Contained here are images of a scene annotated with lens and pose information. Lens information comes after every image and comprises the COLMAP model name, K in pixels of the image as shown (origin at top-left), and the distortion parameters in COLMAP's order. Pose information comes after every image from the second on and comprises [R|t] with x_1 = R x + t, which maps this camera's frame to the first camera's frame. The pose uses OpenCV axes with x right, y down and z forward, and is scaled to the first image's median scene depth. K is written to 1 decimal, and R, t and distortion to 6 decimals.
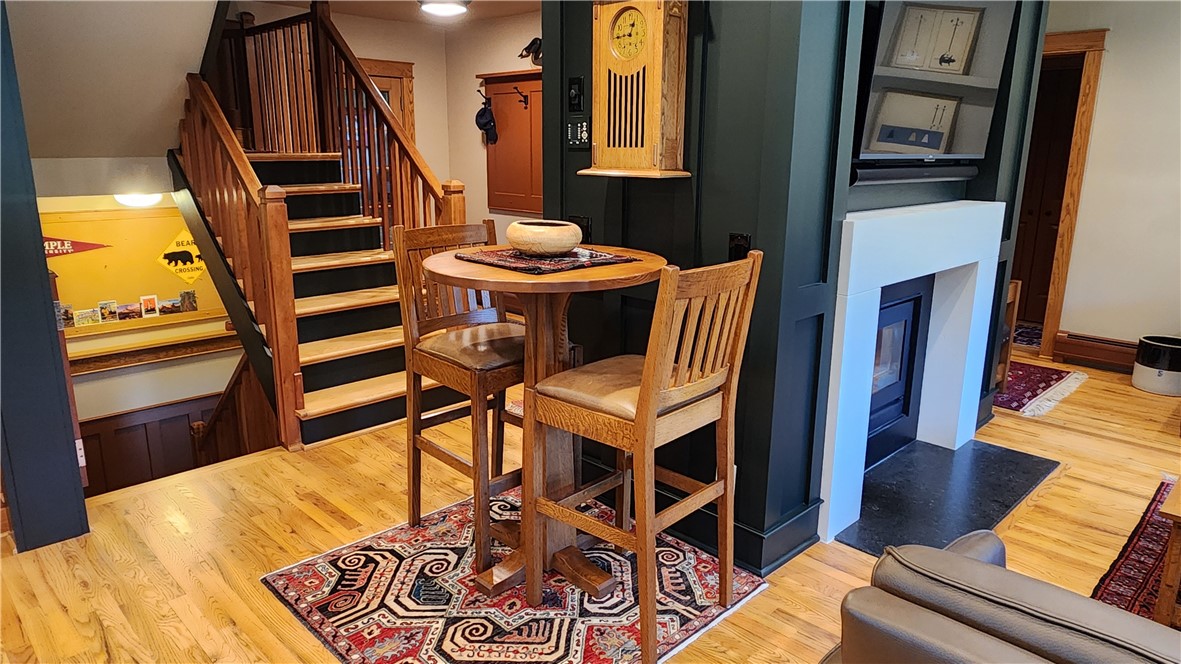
lens RADIAL K [[742.3, 0, 590.0], [0, 742.3, 328.5], [0, 0, 1]] dist [0.003890, 0.000843]
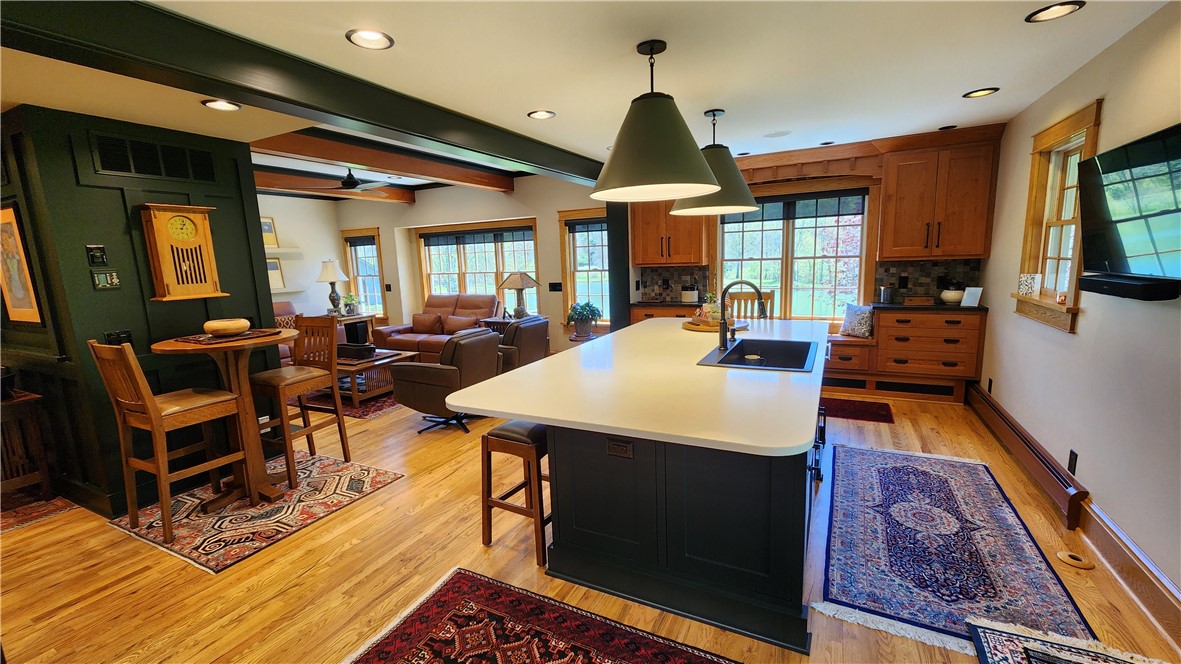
lens RADIAL K [[482.2, 0, 597.2], [0, 482.2, 338.1], [0, 0, 1]] dist [-0.009753, -0.000123]
pose [[-0.334023, -0.147483, 0.930955, -1.562834], [0.248523, 0.938952, 0.237919, -0.148087], [-0.909211, 0.310834, -0.276979, 0.435150]]
